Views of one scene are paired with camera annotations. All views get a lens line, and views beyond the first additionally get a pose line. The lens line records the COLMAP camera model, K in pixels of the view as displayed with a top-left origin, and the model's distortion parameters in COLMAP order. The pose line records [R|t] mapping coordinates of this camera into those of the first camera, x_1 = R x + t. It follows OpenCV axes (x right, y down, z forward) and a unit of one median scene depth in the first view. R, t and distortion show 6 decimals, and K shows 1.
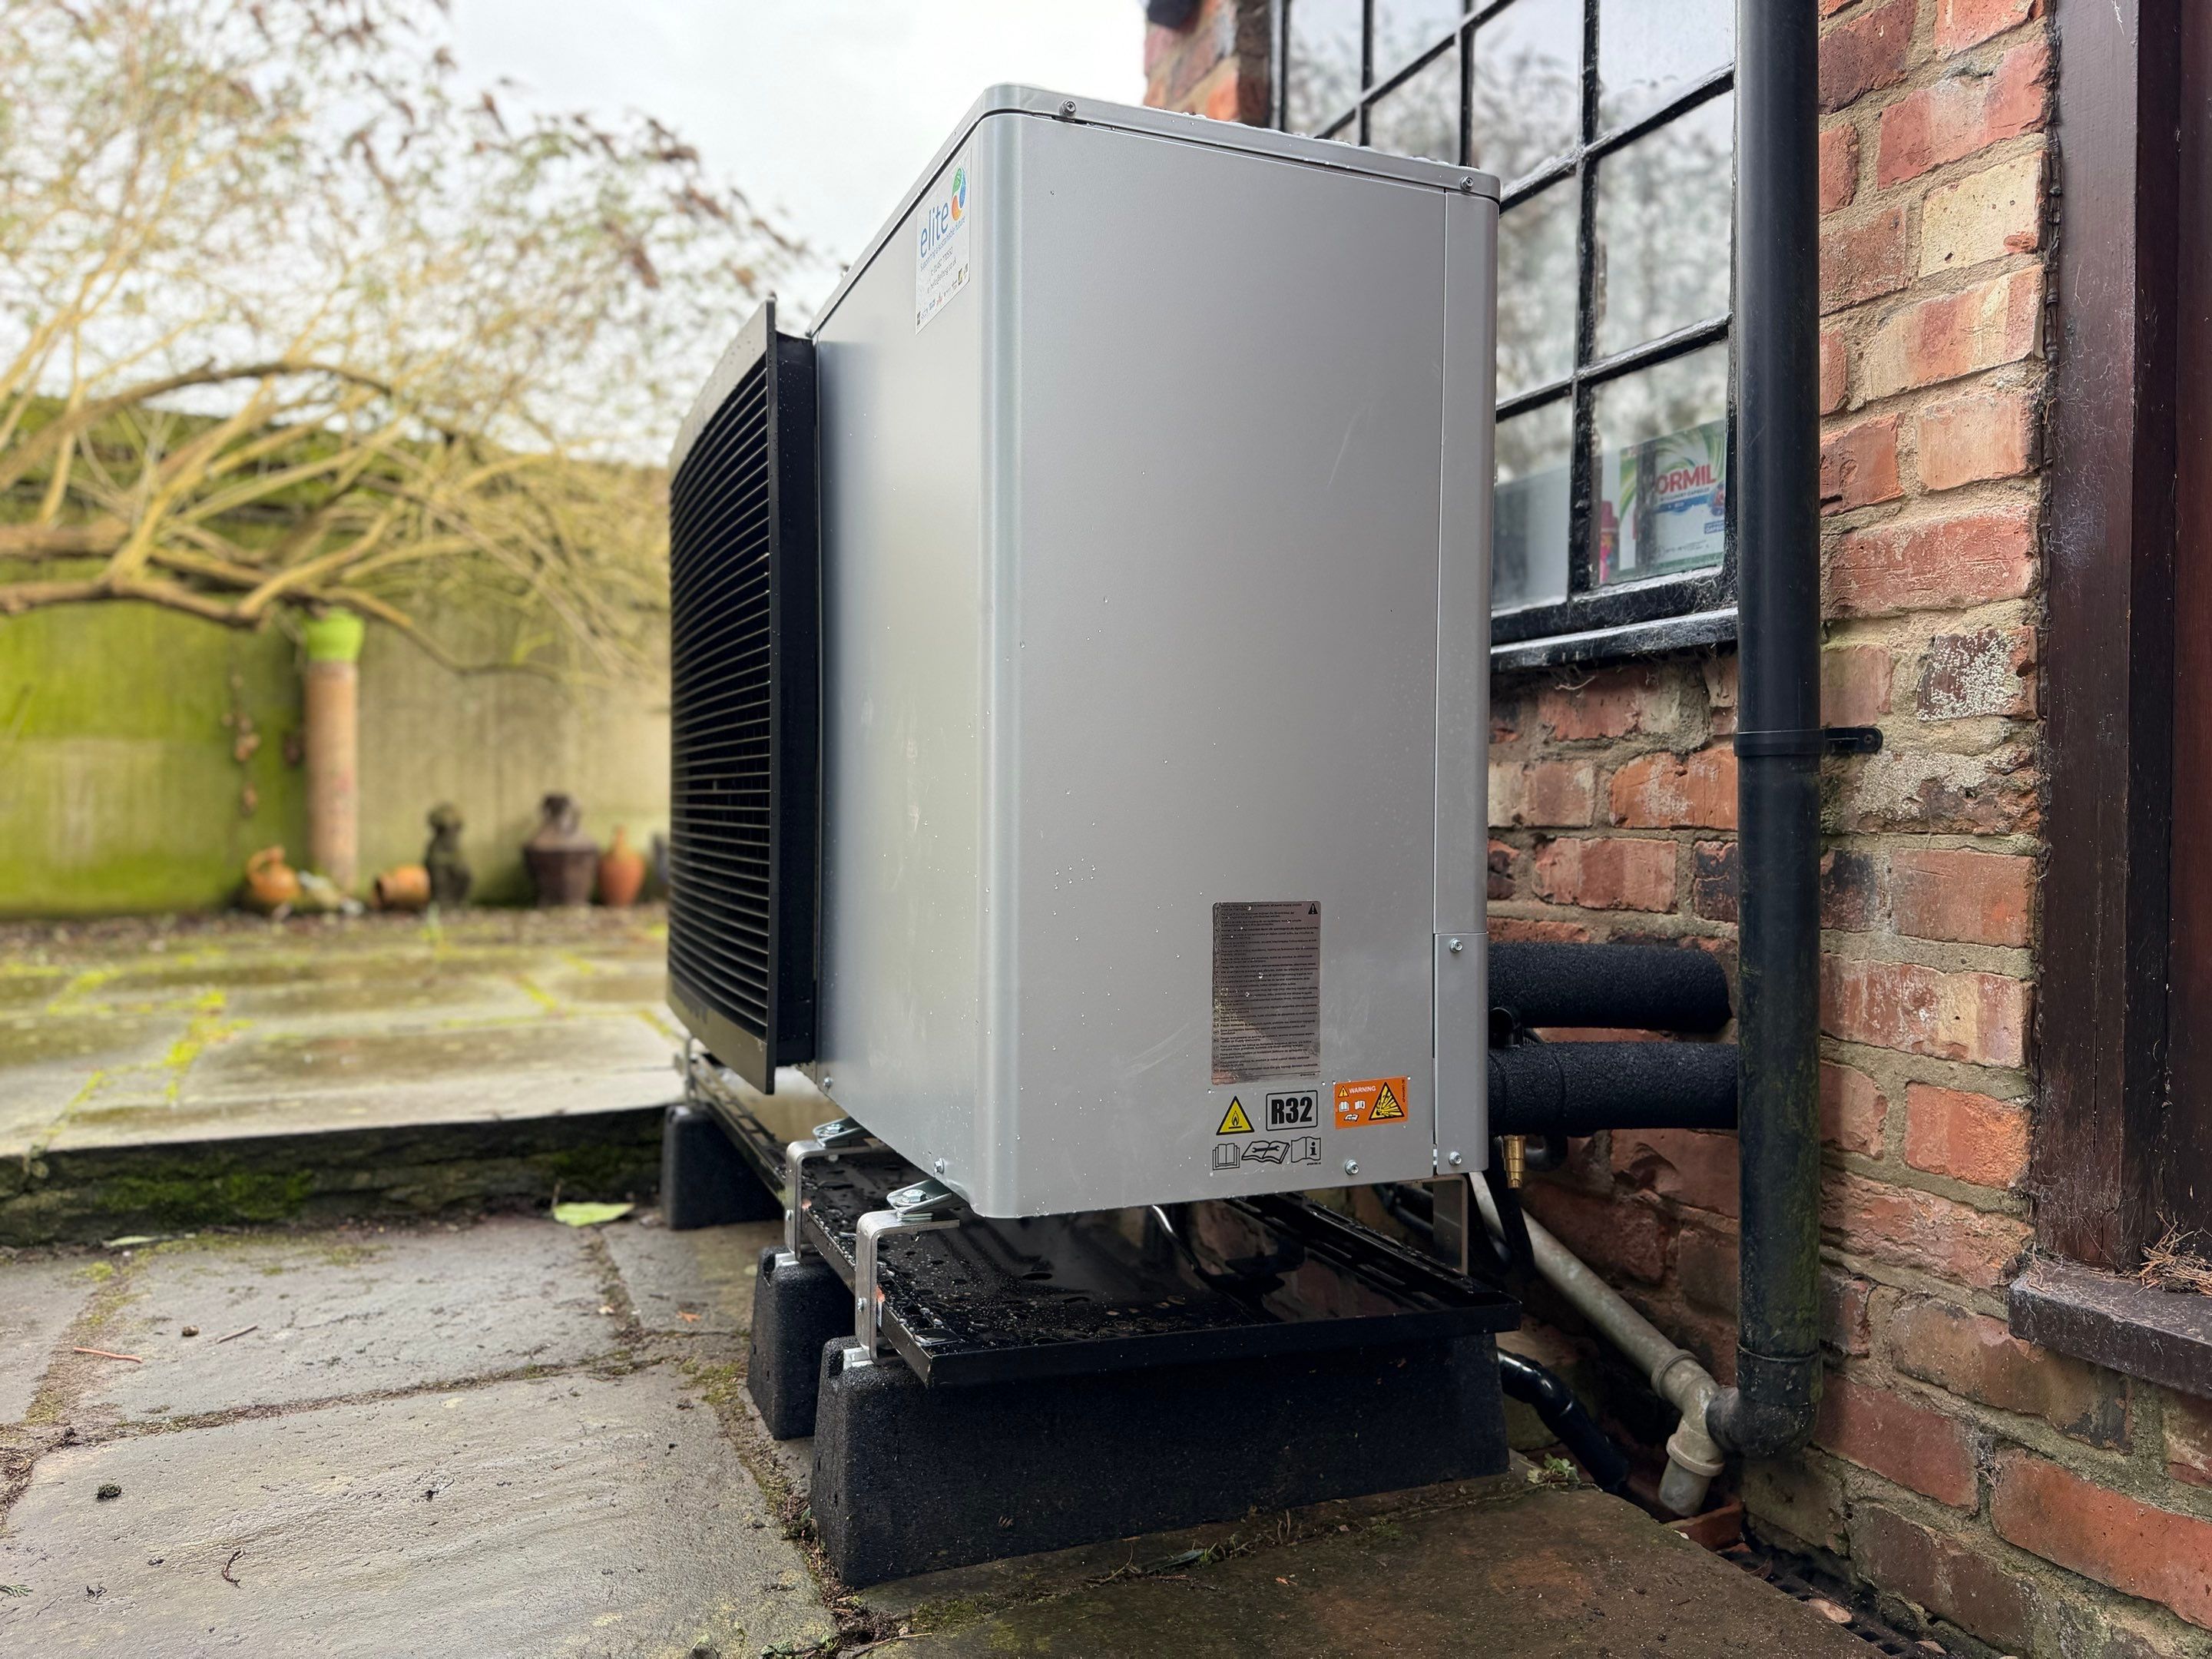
lens RADIAL K [[1599.8, 0, 1106.0], [0, 1599.8, 829.5], [0, 0, 1]] dist [-0.000165, -0.000025]
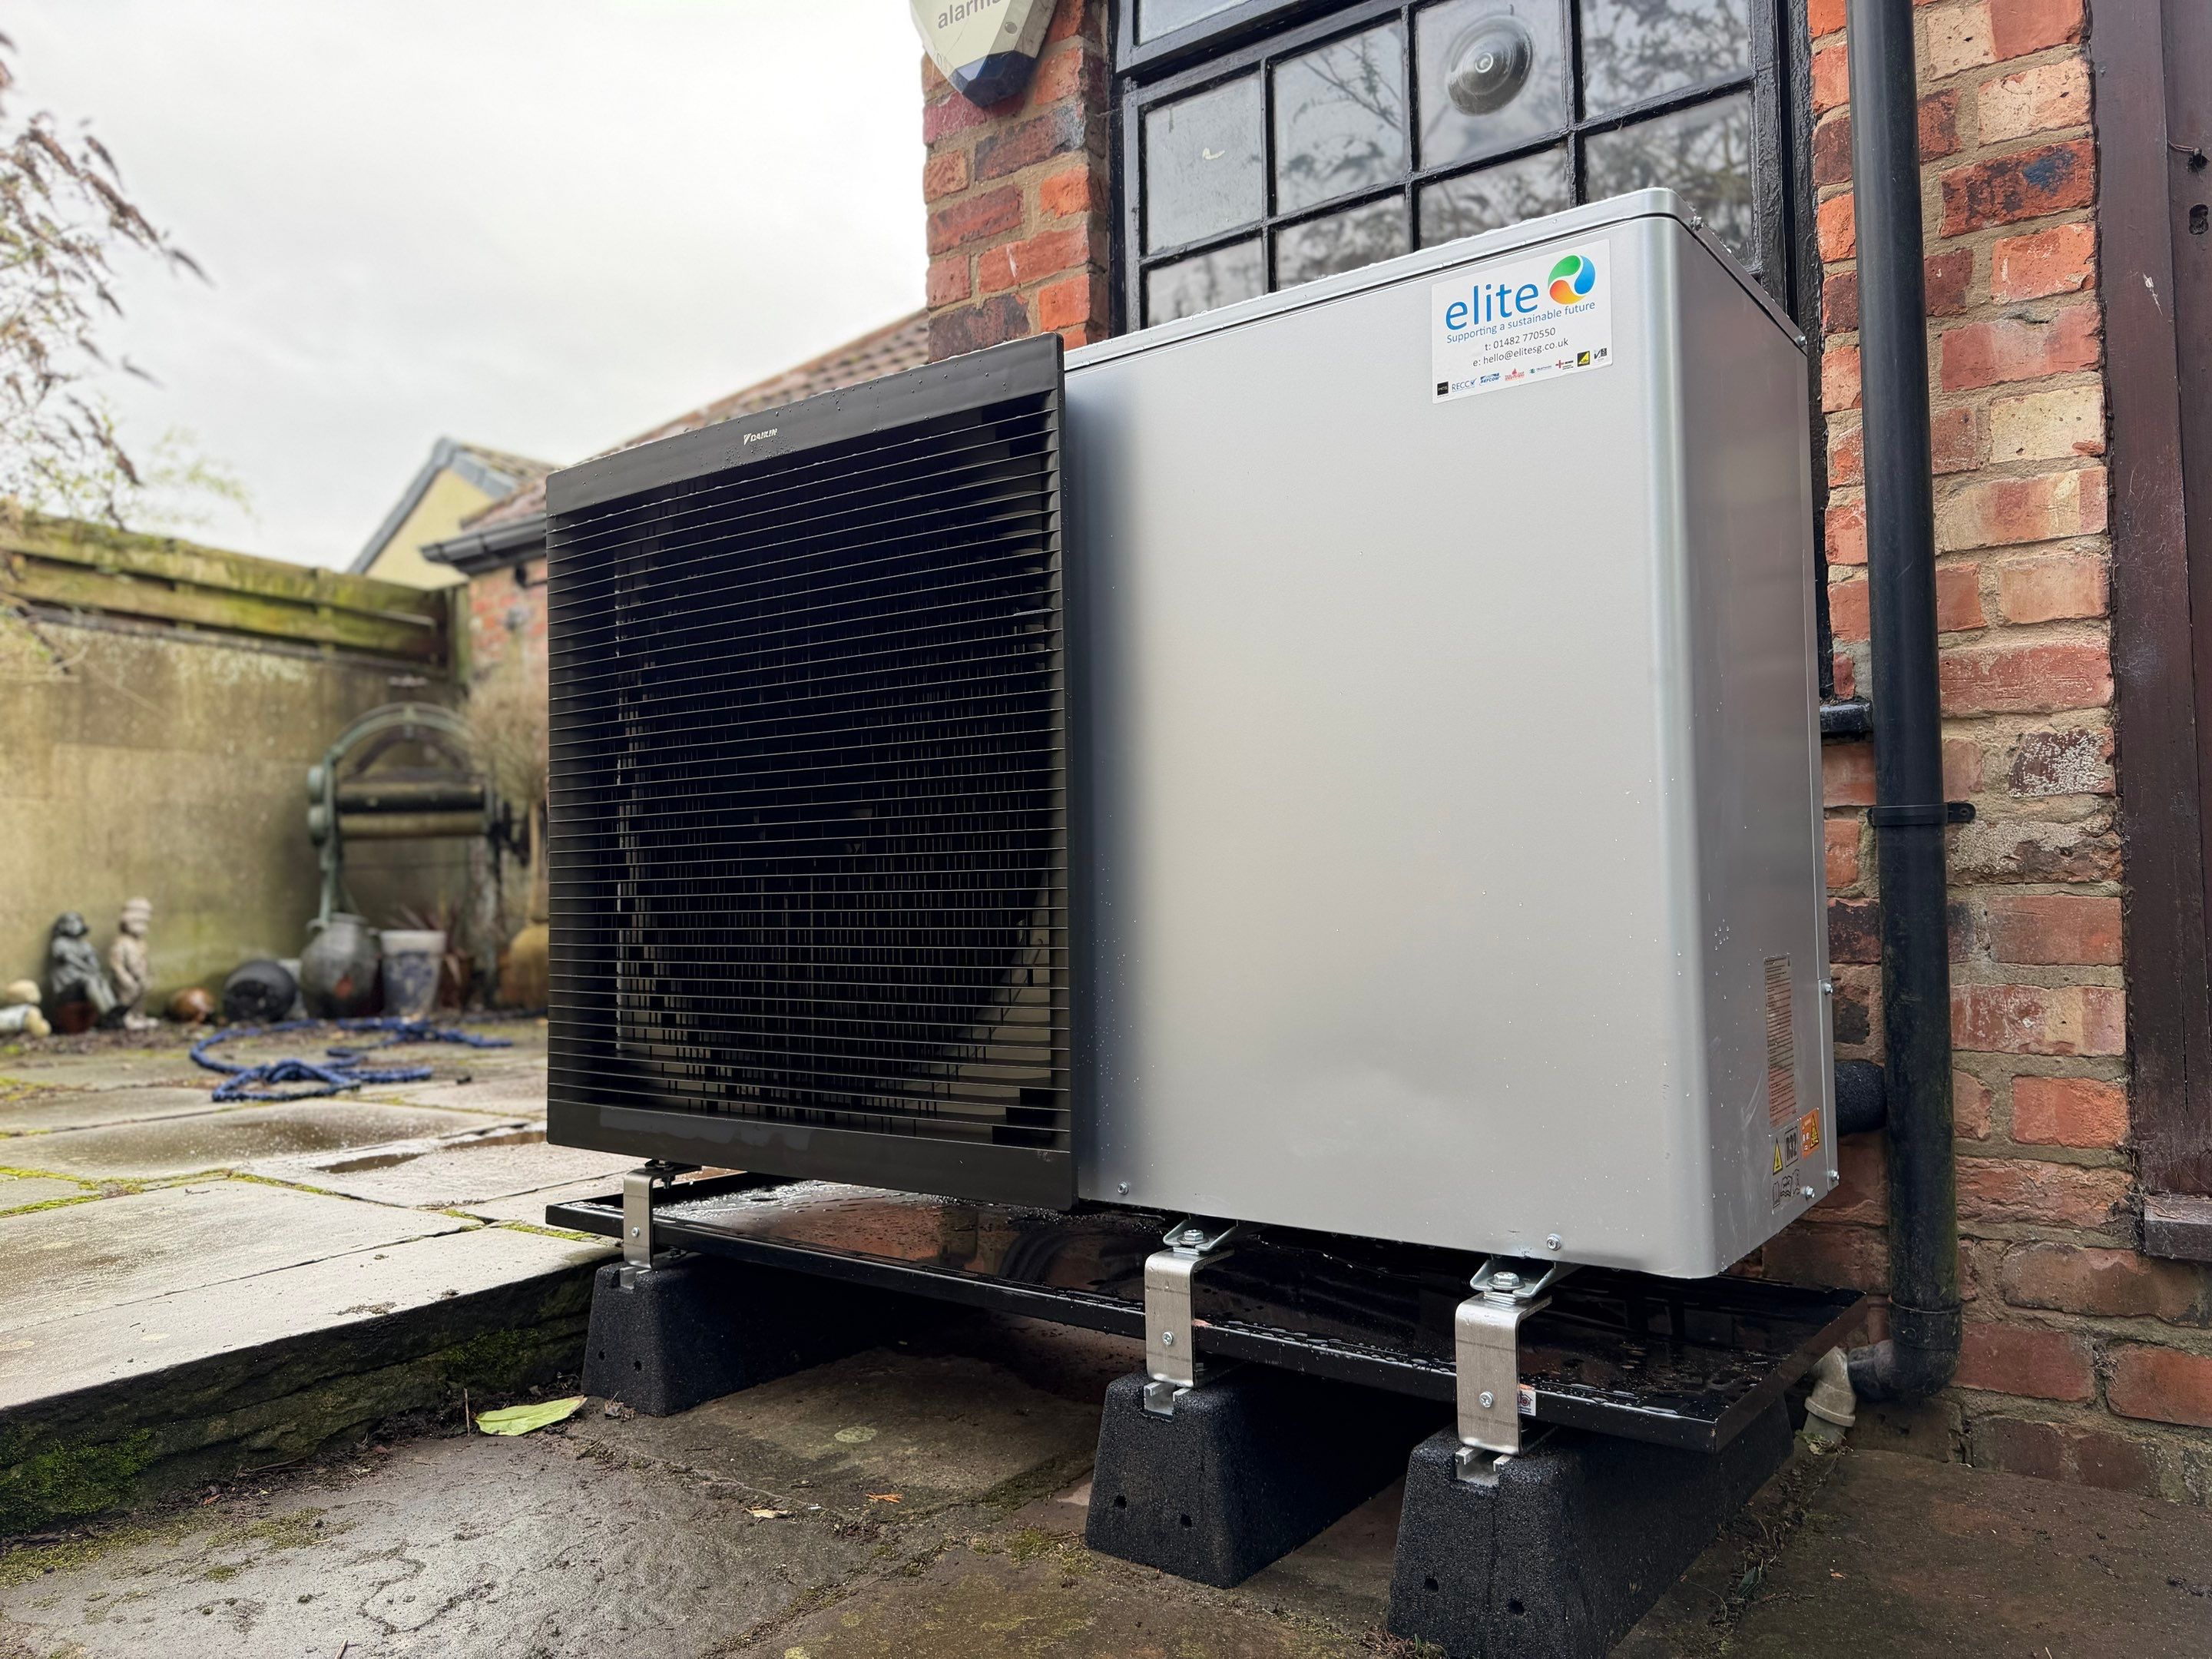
lens RADIAL K [[1599.8, 0, 1106.0], [0, 1599.8, 829.5], [0, 0, 1]] dist [-0.000165, -0.000025]
pose [[0.854246, -0.002944, 0.519861, -0.813834], [0.032308, 0.998352, -0.047435, -0.003640], [-0.518865, 0.057317, 0.852933, 0.272957]]
